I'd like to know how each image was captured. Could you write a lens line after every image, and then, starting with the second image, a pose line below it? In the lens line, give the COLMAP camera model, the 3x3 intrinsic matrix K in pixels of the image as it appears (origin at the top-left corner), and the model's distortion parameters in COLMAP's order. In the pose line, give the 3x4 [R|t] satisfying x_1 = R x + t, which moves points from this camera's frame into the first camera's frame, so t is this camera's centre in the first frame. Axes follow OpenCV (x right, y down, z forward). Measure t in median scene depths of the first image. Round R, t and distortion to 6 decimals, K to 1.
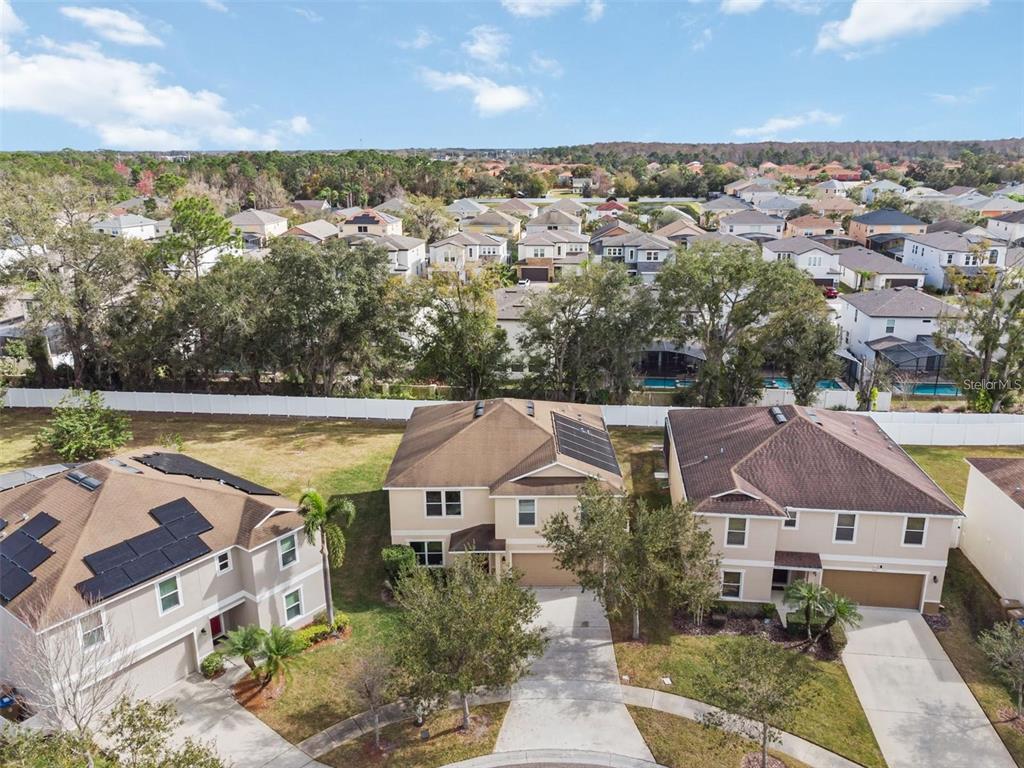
lens RADIAL K [[750.7, 0, 511.5], [0, 750.7, 377.2], [0, 0, 1]] dist [0.008722, -0.002917]
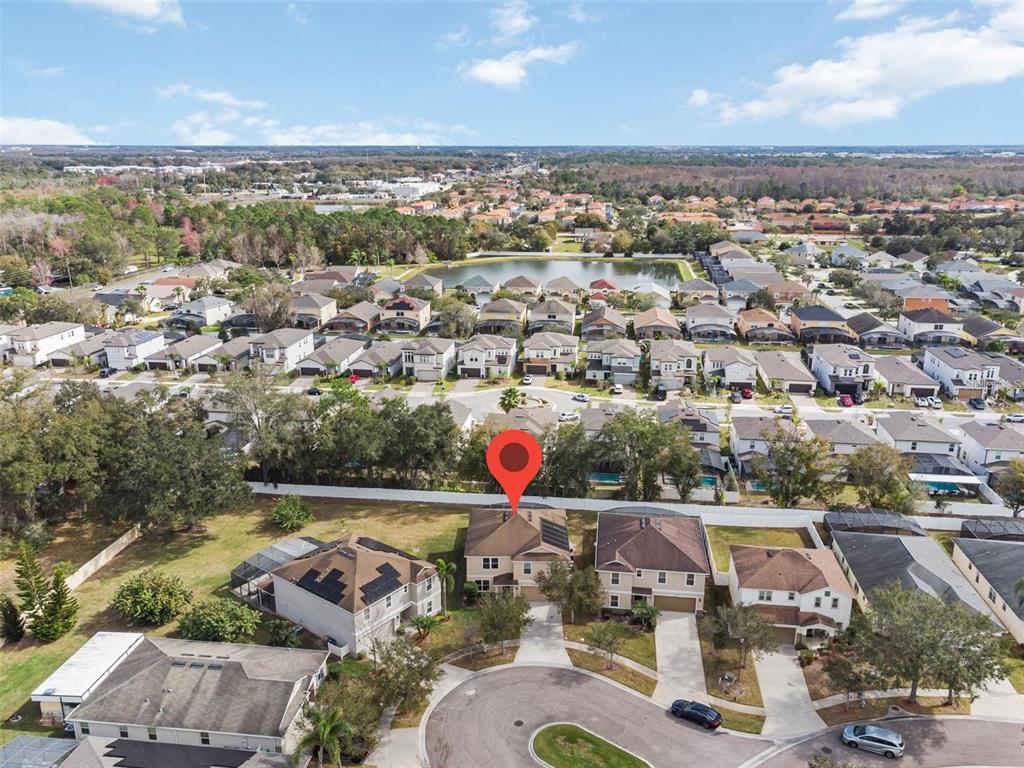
lens RADIAL K [[750.7, 0, 506.6], [0, 750.7, 383.1], [0, 0, 1]] dist [0.008722, -0.002917]
pose [[0.999866, 0.010275, -0.012722, -0.019992], [-0.010456, 0.999844, -0.014264, -0.358722], [0.012573, 0.014395, 0.999817, -1.324787]]
